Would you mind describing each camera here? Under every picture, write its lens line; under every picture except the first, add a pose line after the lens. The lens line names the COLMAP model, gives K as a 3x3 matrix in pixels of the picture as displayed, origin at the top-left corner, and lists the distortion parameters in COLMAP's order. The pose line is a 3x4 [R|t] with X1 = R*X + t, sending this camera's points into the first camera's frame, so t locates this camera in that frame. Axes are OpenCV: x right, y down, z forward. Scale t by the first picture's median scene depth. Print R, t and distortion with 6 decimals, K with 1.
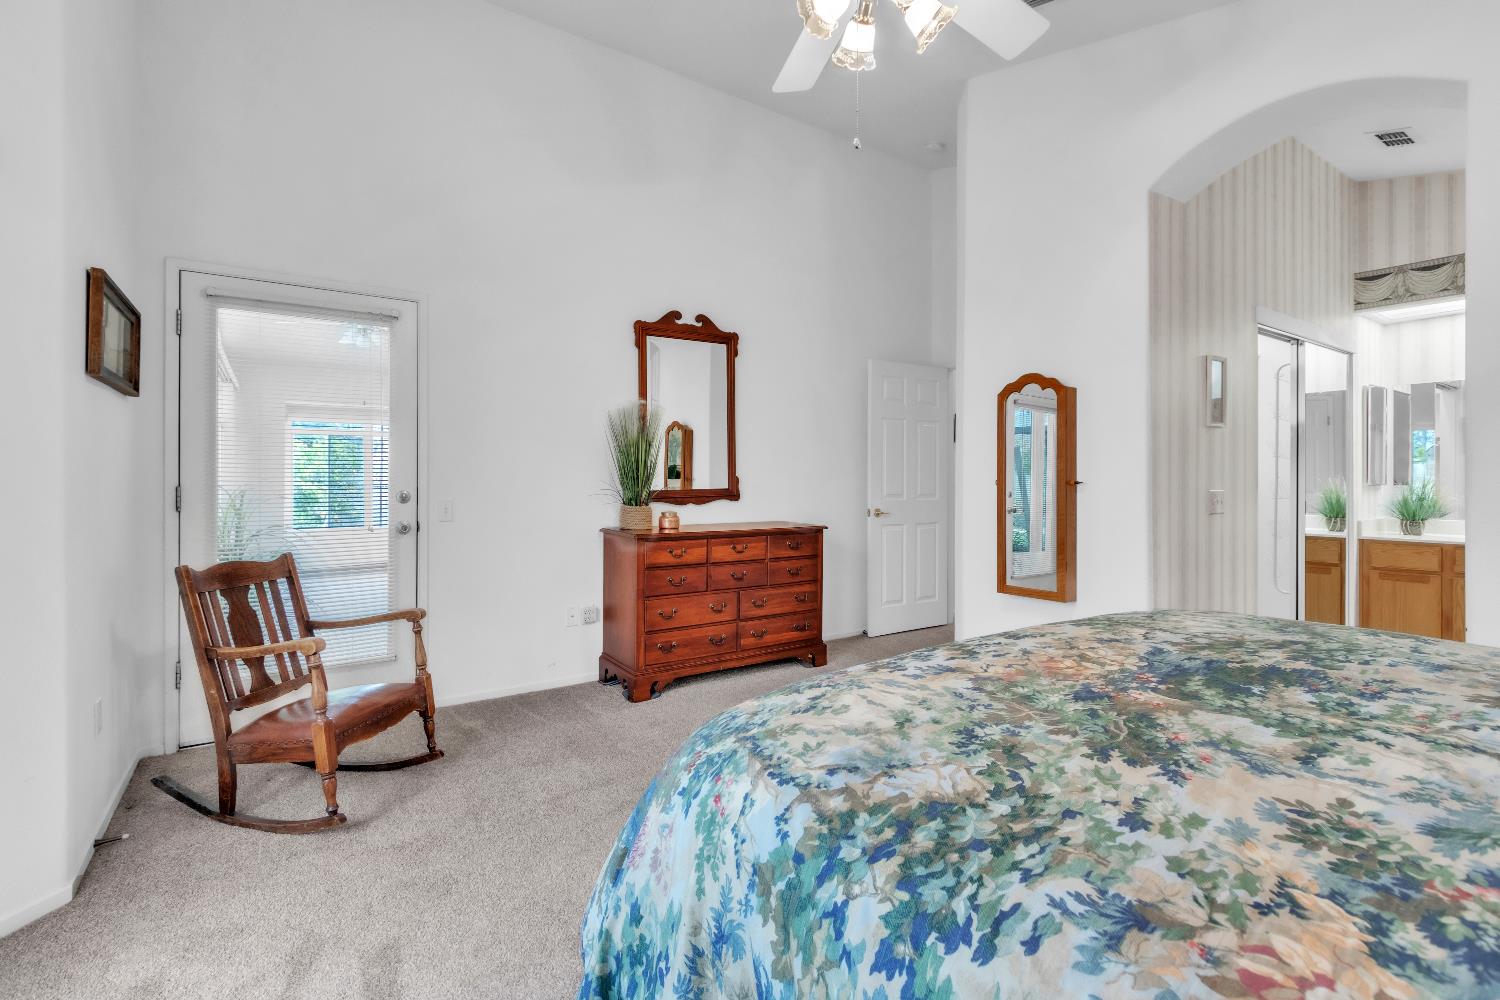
lens RADIAL K [[687.3, 0, 749.6], [0, 687.3, 483.7], [0, 0, 1]] dist [0.004313, -0.000195]
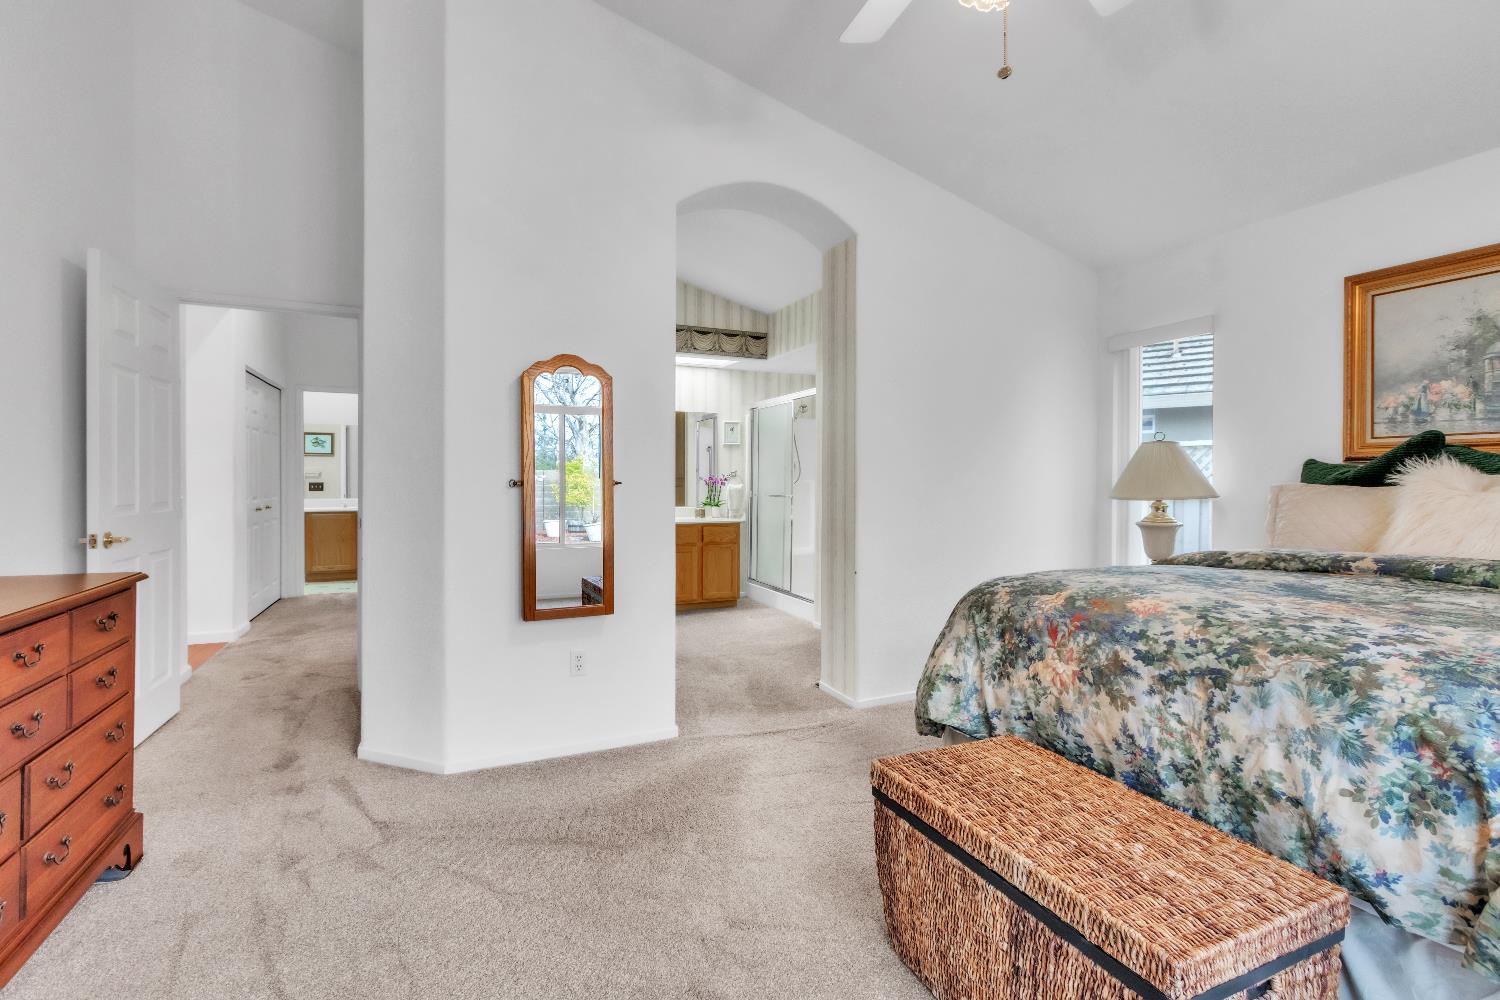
lens RADIAL K [[687.3, 0, 749.6], [0, 687.3, 483.7], [0, 0, 1]] dist [0.004313, -0.000195]
pose [[0.165907, -0.005616, 0.986125, -0.293041], [0.000579, 0.999984, 0.005597, -0.004834], [-0.986141, -0.000357, 0.165907, 0.475359]]
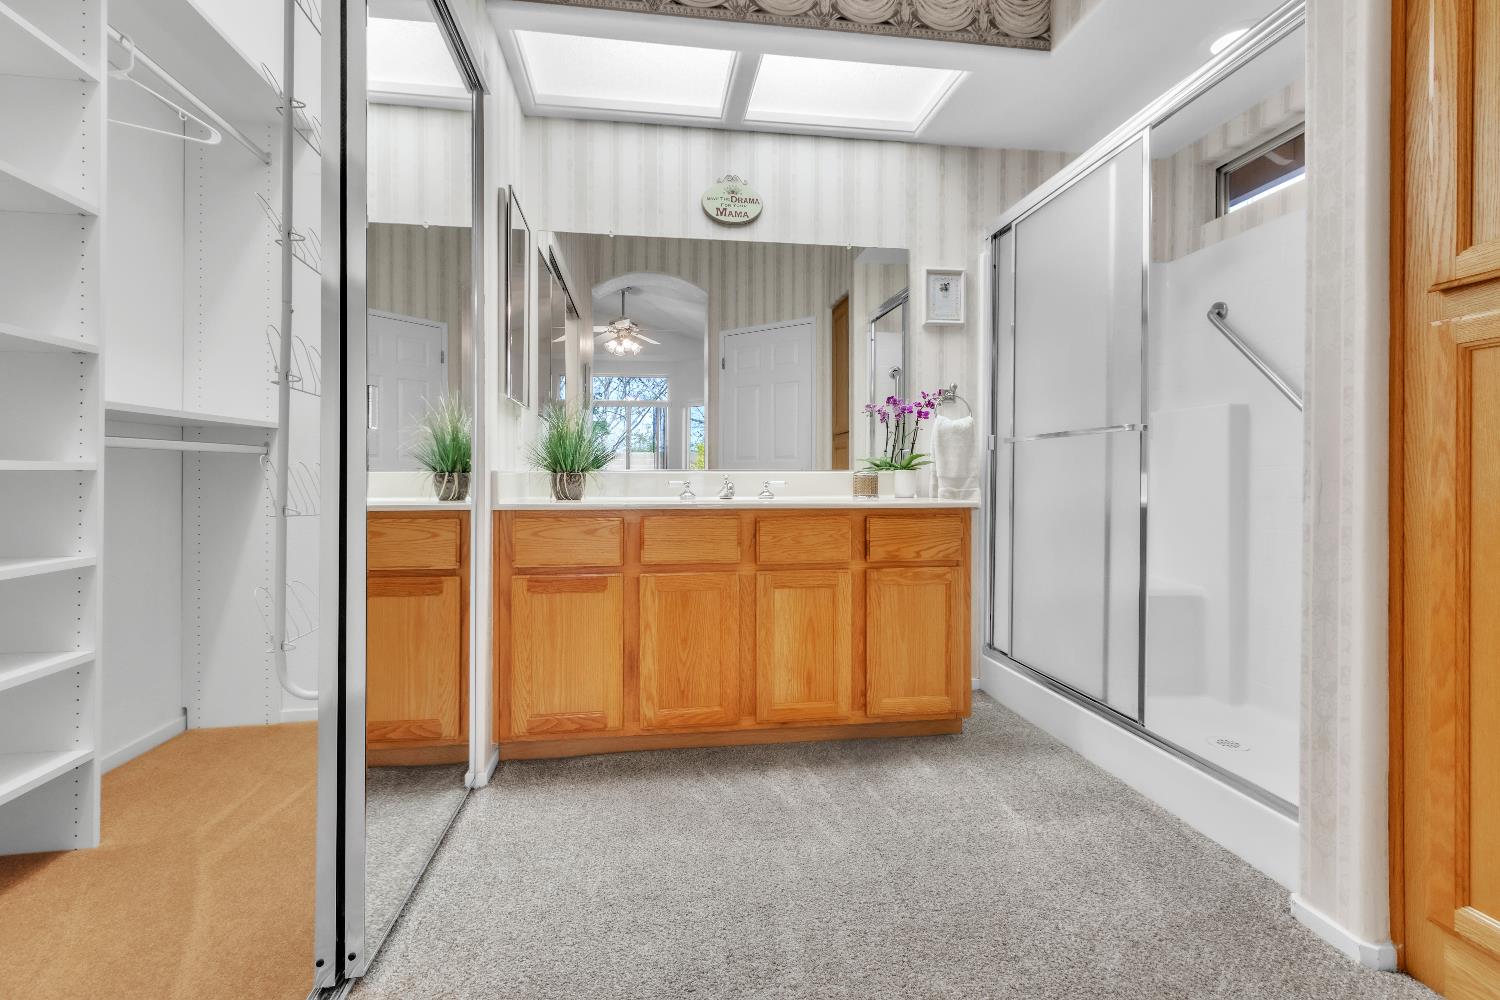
lens RADIAL K [[681.9, 0, 751.1], [0, 681.9, 476.2], [0, 0, 1]] dist [0.000667, 0.000072]
pose [[0.434926, 0.002201, 0.900463, 0.554506], [0.002127, 0.999992, -0.003472, 0.059926], [-0.900464, 0.003425, 0.434918, 0.653630]]
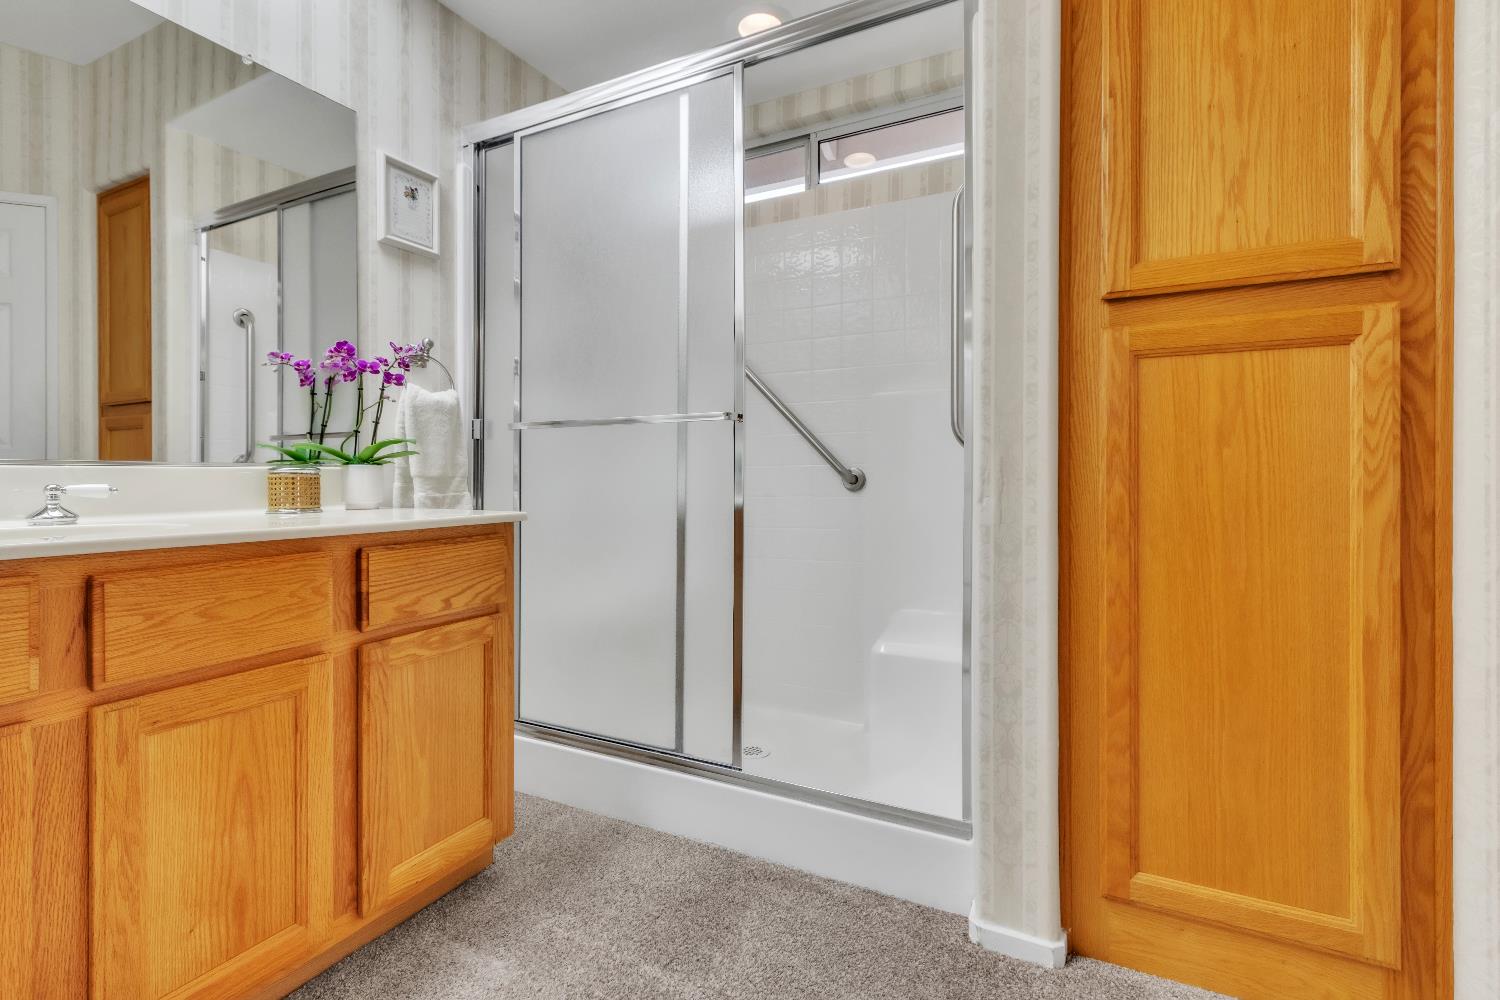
lens RADIAL K [[690.3, 0, 749.5], [0, 690.3, 477.5], [0, 0, 1]] dist [0.002327, 0.000680]
pose [[-0.479661, 0.000073, 0.877454, 0.723620], [0.003984, 0.999990, 0.002095, 0.059625], [-0.877445, 0.004500, -0.479656, 0.788453]]
